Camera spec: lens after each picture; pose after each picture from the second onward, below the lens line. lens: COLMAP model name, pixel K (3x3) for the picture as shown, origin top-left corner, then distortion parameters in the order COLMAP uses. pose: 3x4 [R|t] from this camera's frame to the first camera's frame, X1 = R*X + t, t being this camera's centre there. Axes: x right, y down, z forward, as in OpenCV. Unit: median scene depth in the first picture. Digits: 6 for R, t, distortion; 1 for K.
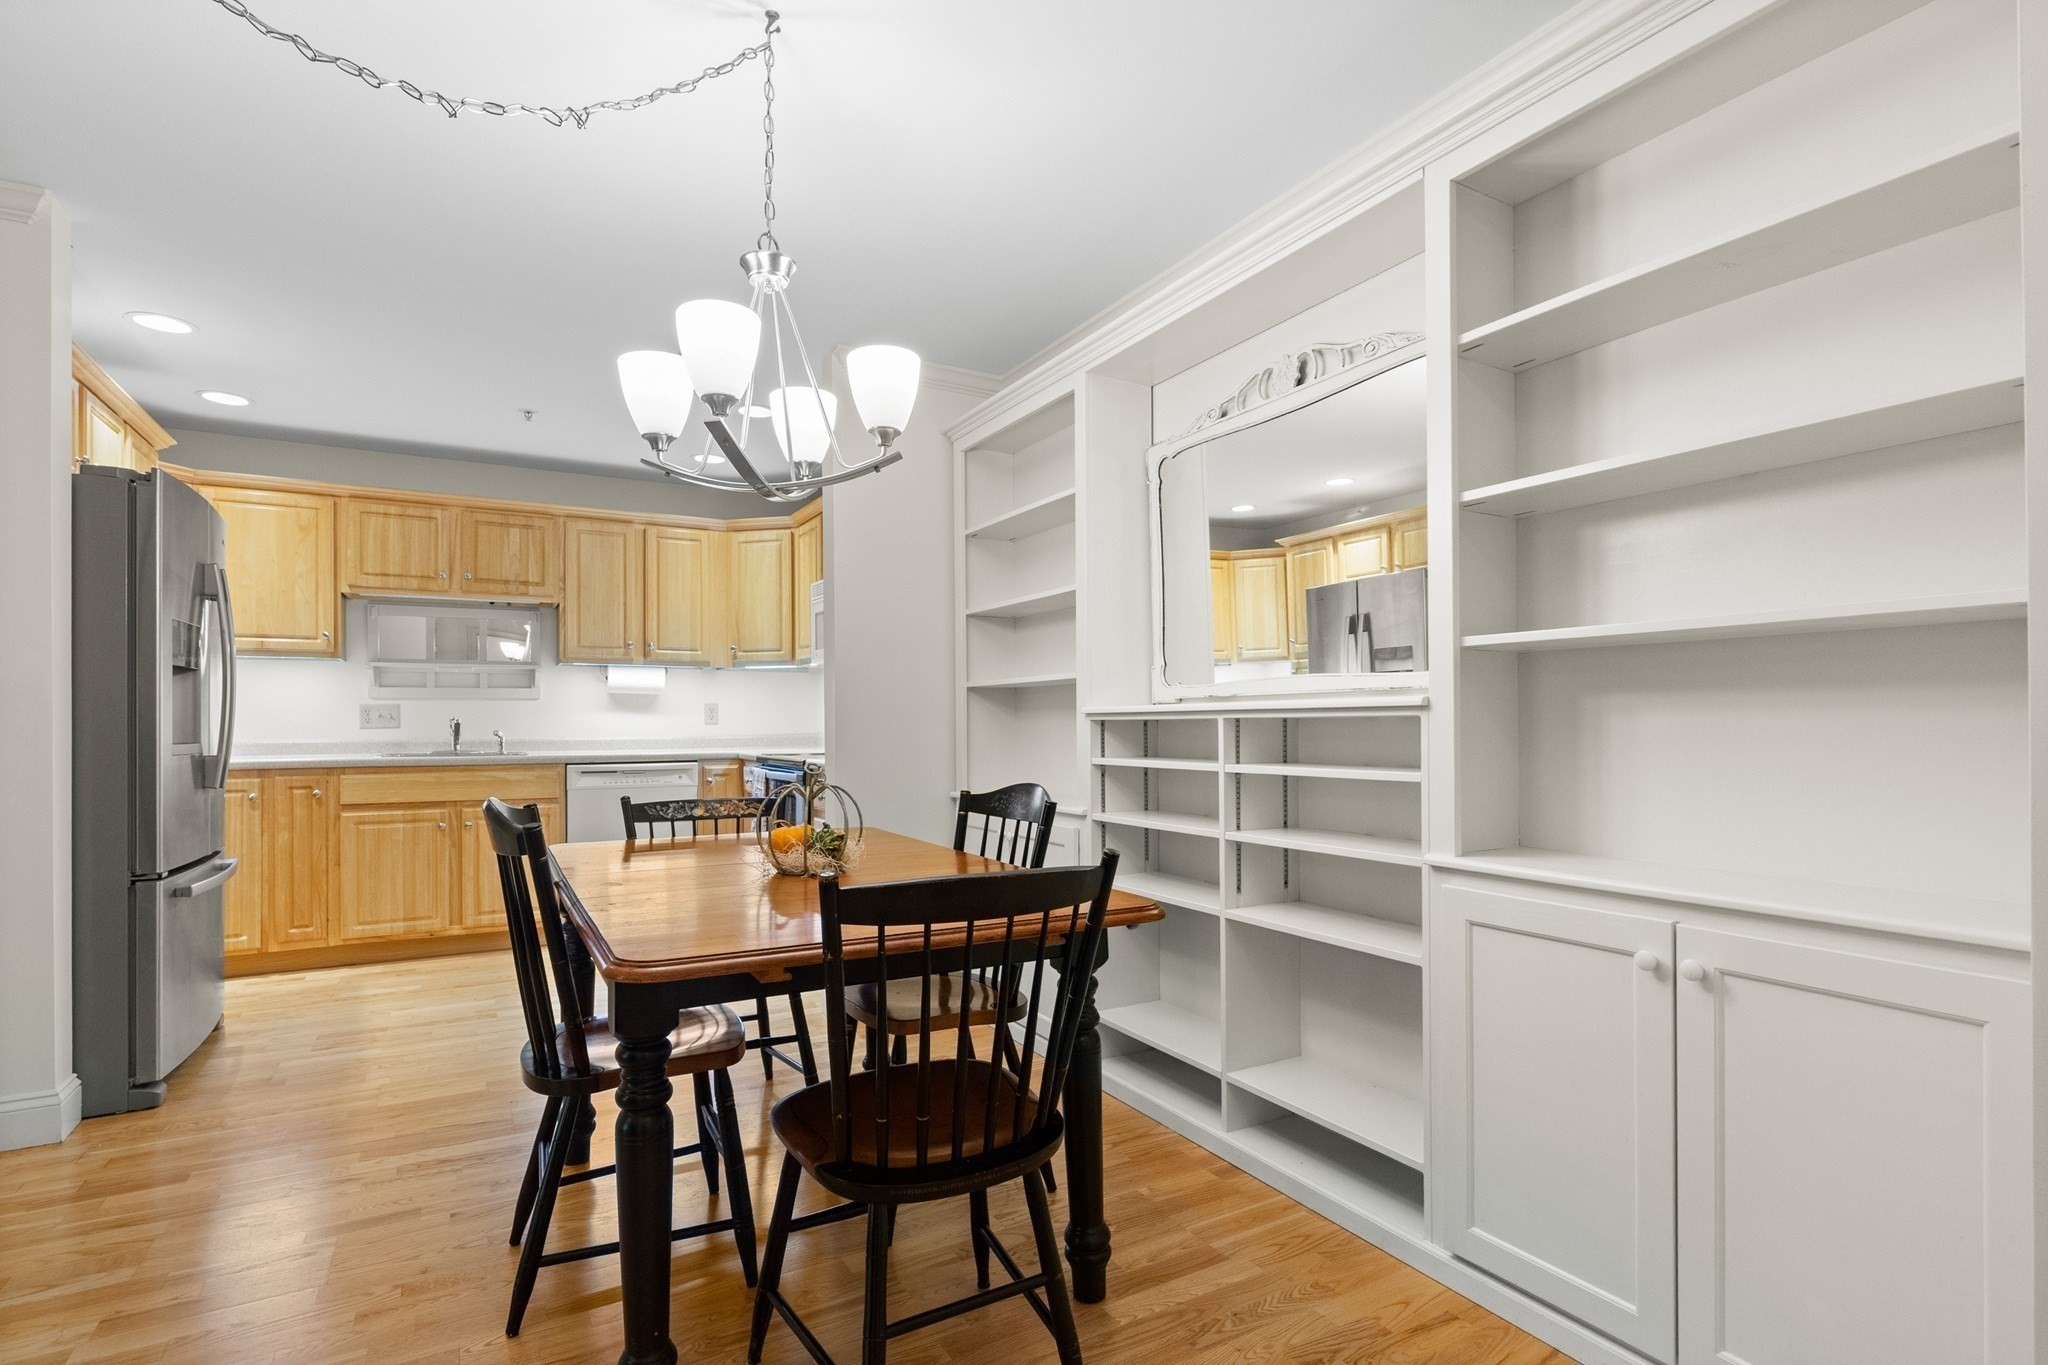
lens RADIAL K [[1005.6, 0, 1026.9], [0, 1005.6, 719.6], [0, 0, 1]] dist [0.001941, 0.000390]
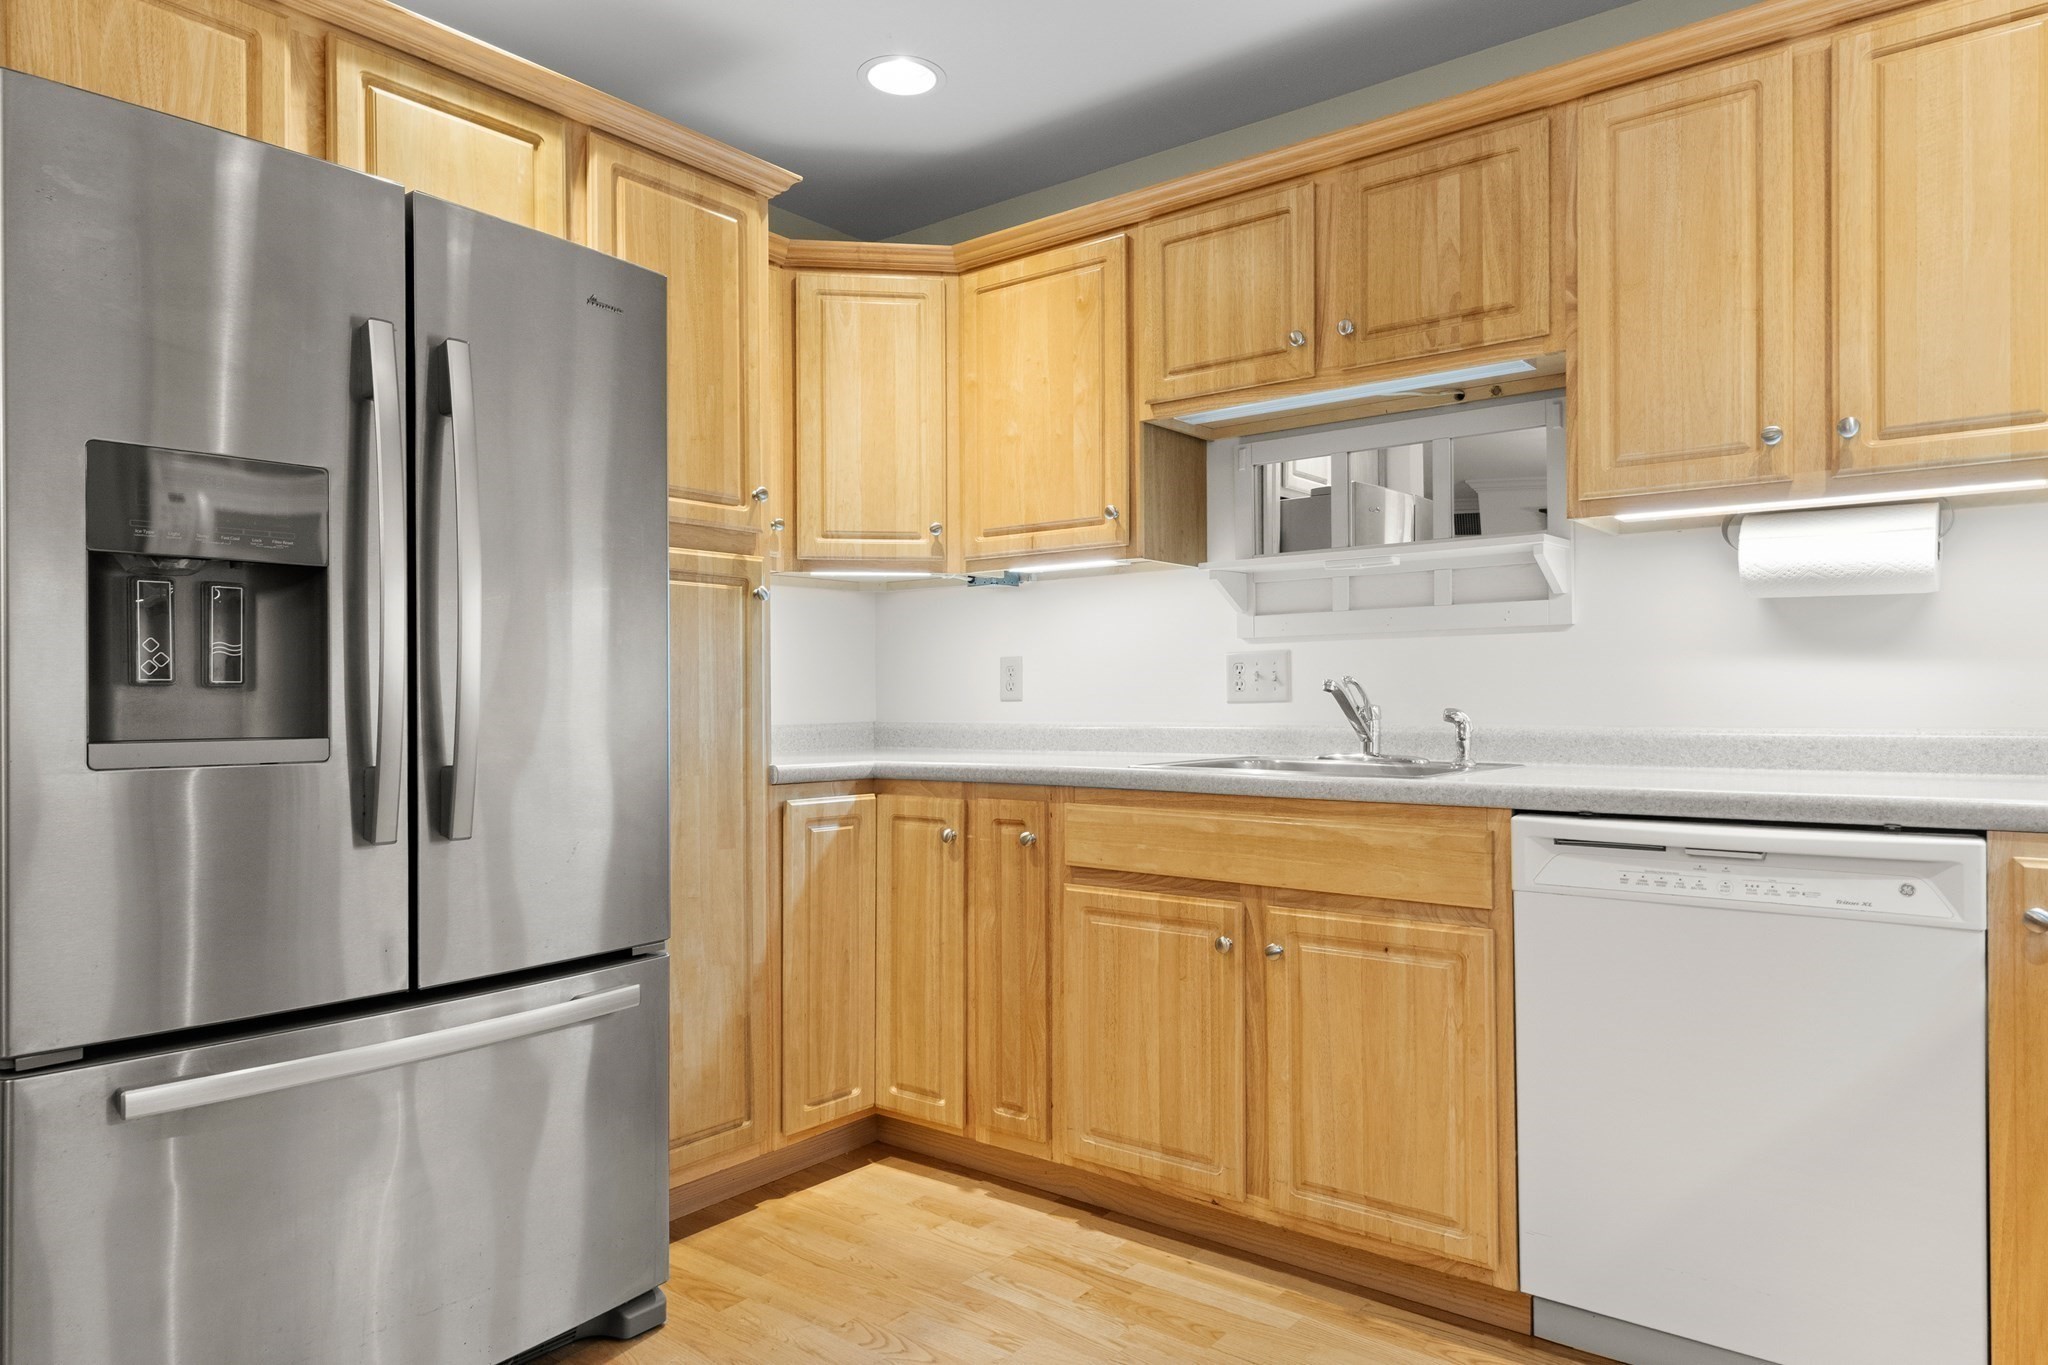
lens RADIAL K [[1296.2, 0, 1029.2], [0, 1296.2, 697.0], [0, 0, 1]] dist [0.005416, 0.000780]
pose [[0.373150, -0.001396, -0.927770, -0.120539], [0.006066, 0.999981, 0.000935, 0.005012], [0.927751, -0.005977, 0.373151, 0.704919]]
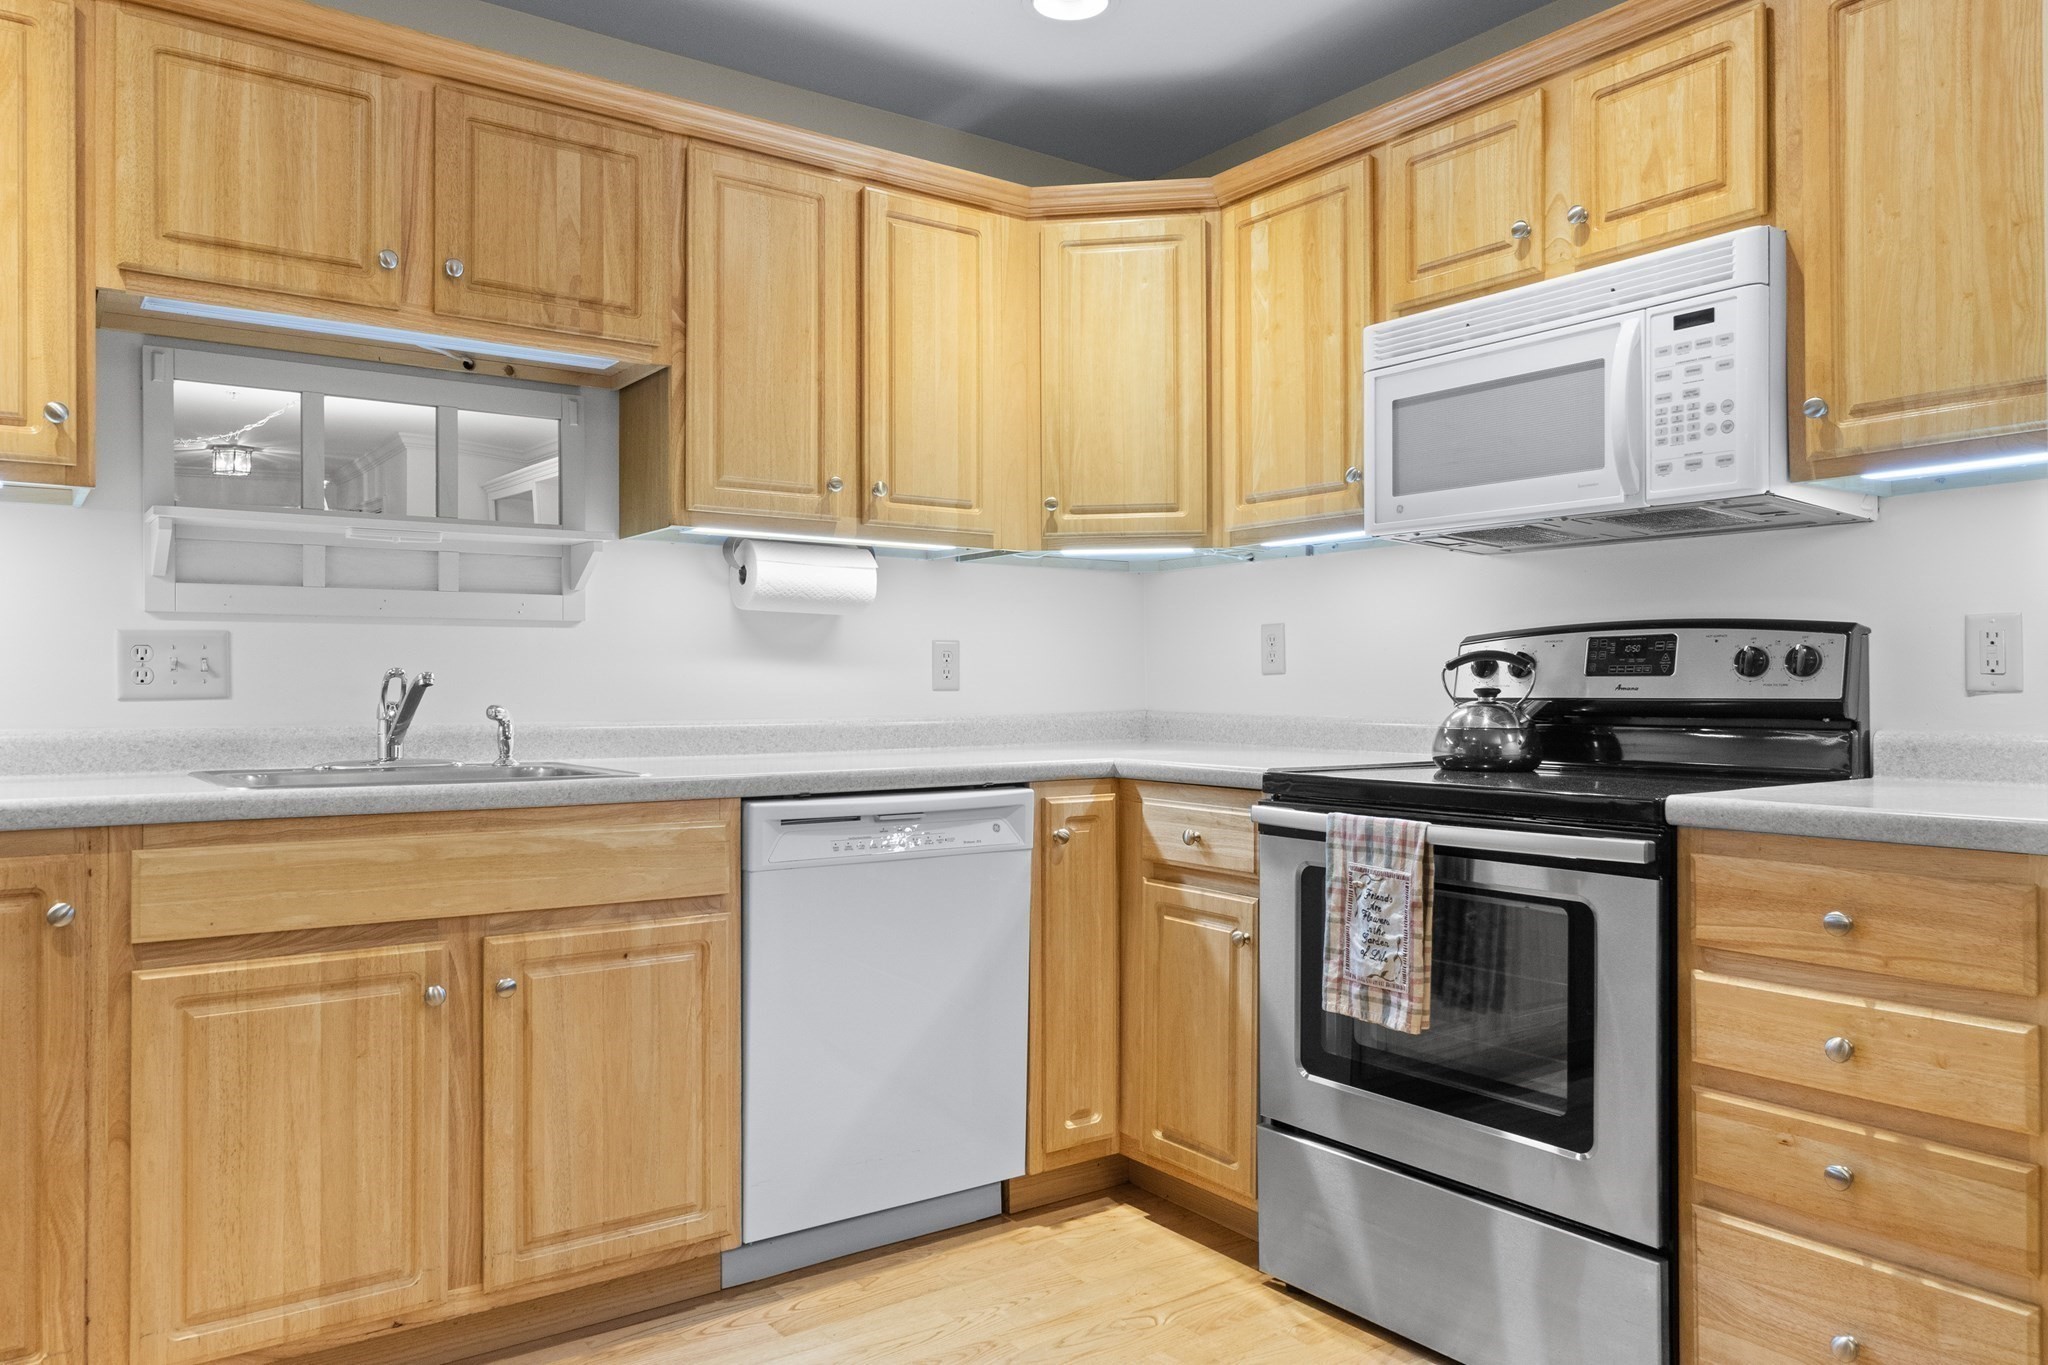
lens RADIAL K [[1443.5, 0, 1024.0], [0, 1443.5, 682.5], [0, 0, 1]] dist [0.009904, 0.000659]
pose [[0.993740, 0.002289, 0.111697, -0.424442], [-0.002110, 0.999996, -0.001717, 0.003119], [-0.111700, 0.001471, 0.993741, 0.485146]]
